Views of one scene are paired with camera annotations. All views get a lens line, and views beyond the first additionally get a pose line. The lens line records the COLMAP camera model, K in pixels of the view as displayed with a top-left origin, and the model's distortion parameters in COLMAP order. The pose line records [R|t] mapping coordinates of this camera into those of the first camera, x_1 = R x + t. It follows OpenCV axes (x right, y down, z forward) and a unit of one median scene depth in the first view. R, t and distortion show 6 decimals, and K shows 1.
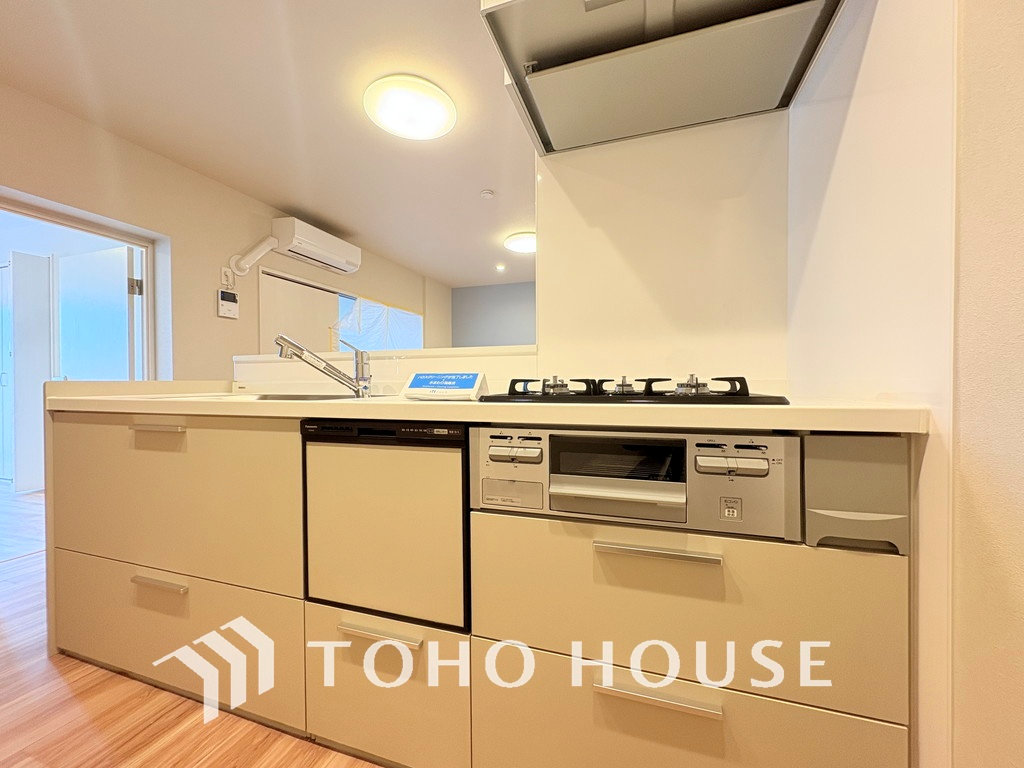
lens RADIAL K [[408.0, 0, 516.3], [0, 408.0, 386.2], [0, 0, 1]] dist [-0.001917, 0.000032]
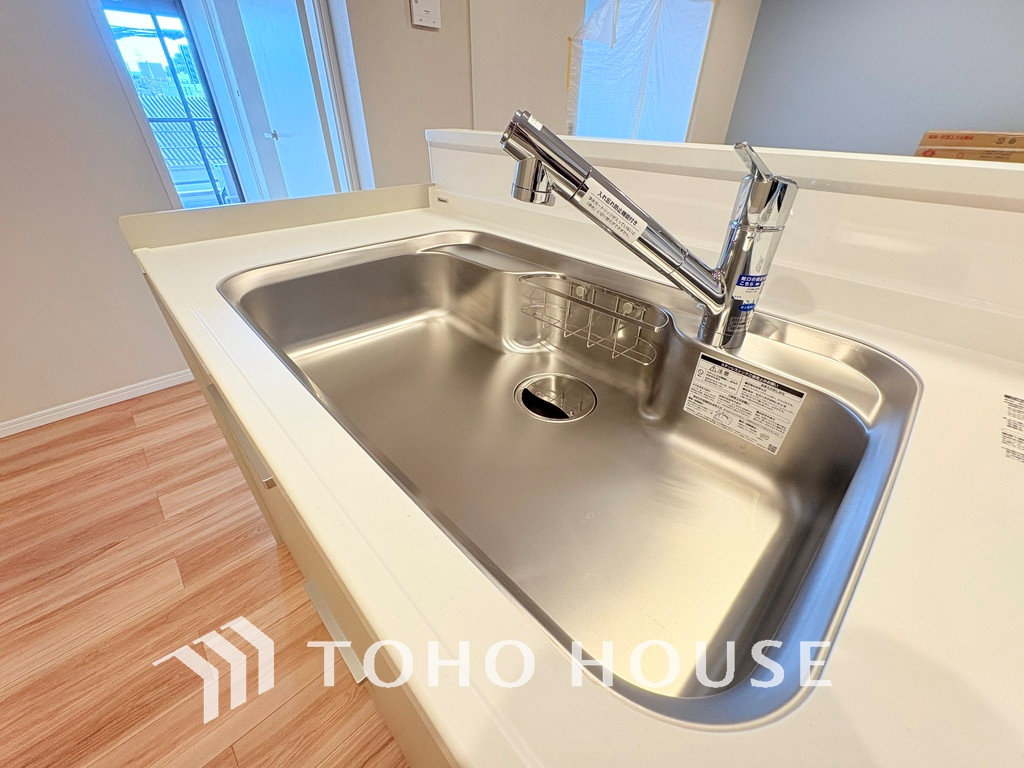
lens RADIAL K [[408.0, 0, 516.0], [0, 408.0, 380.4], [0, 0, 1]] dist [-0.001917, 0.000032]
pose [[0.887331, 0.267277, -0.375774, -0.408492], [-0.019785, 0.836210, 0.548053, -0.122007], [0.460708, -0.478870, 0.747283, 0.673177]]
